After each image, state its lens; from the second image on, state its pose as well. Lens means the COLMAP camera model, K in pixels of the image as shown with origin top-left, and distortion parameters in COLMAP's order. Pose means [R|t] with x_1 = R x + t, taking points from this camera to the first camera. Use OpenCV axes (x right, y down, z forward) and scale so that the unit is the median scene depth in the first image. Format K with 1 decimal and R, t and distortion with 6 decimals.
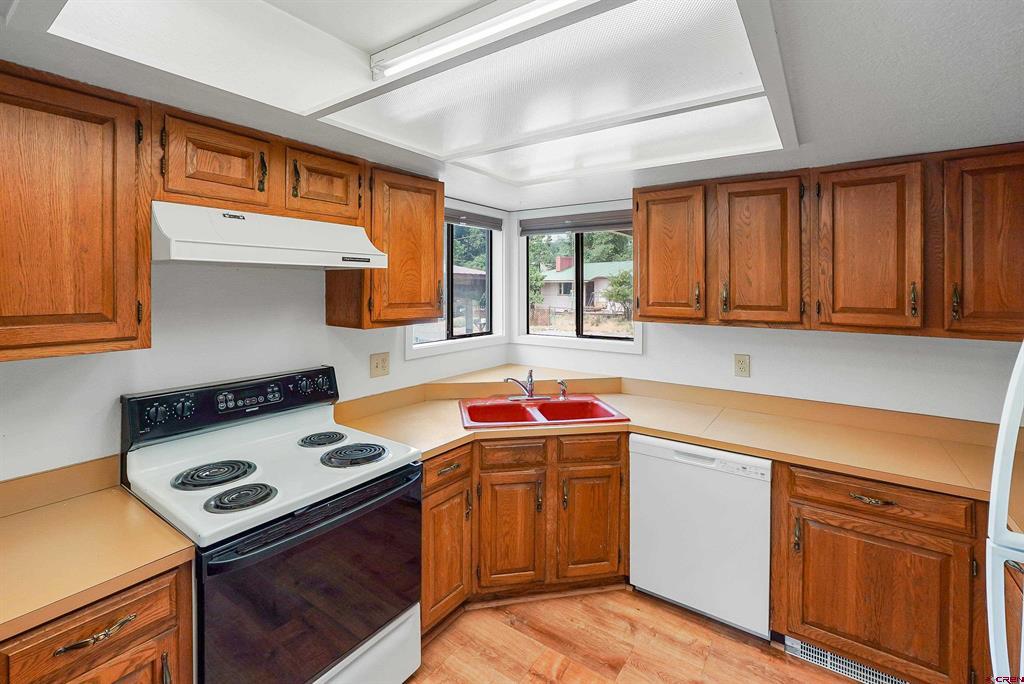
lens RADIAL K [[454.1, 0, 513.7], [0, 454.1, 289.0], [0, 0, 1]] dist [-0.003750, -0.000278]
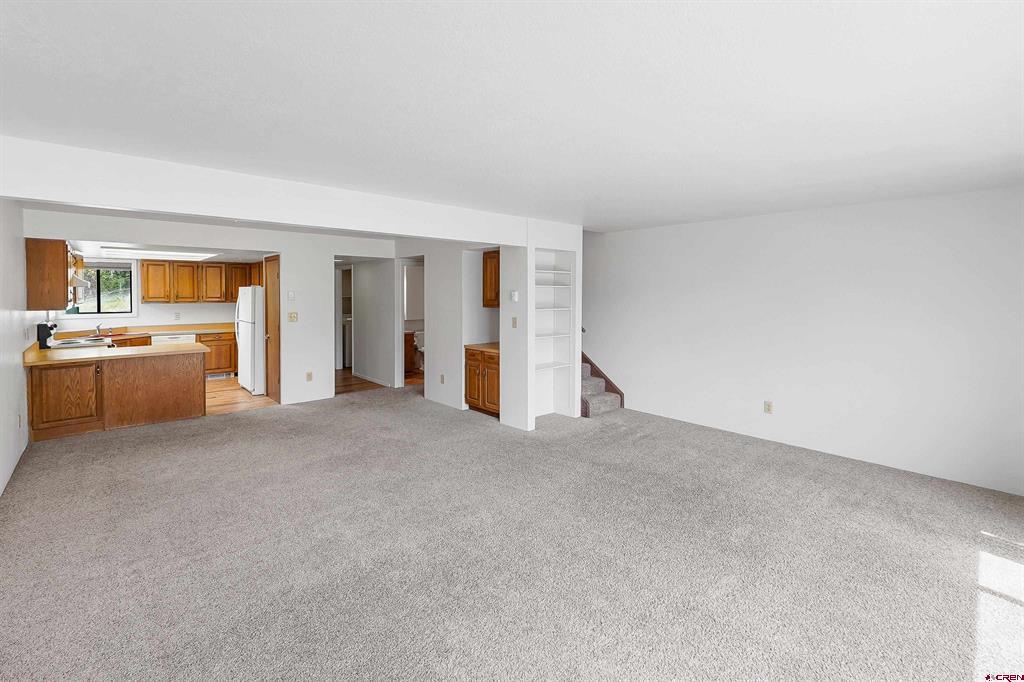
lens RADIAL K [[445.6, 0, 495.1], [0, 445.6, 299.7], [0, 0, 1]] dist [0.000041, 0.000025]
pose [[0.242072, -0.023620, 0.969971, -2.434505], [0.004082, 0.999720, 0.023325, -0.016948], [-0.970250, -0.001687, 0.242101, -2.370136]]
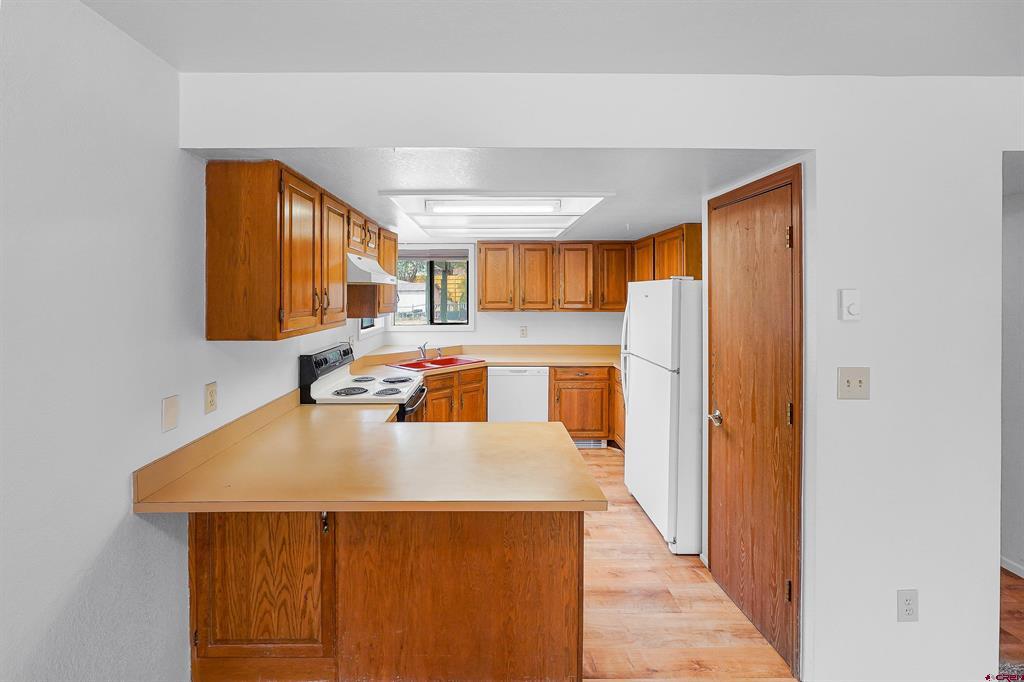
lens RADIAL K [[445.6, 0, 495.1], [0, 445.6, 299.7], [0, 0, 1]] dist [0.000041, 0.000025]
pose [[0.810742, -0.016837, 0.585161, -0.914947], [0.008907, 0.999825, 0.016427, -0.009782], [-0.585335, -0.008106, 0.810751, -0.647746]]
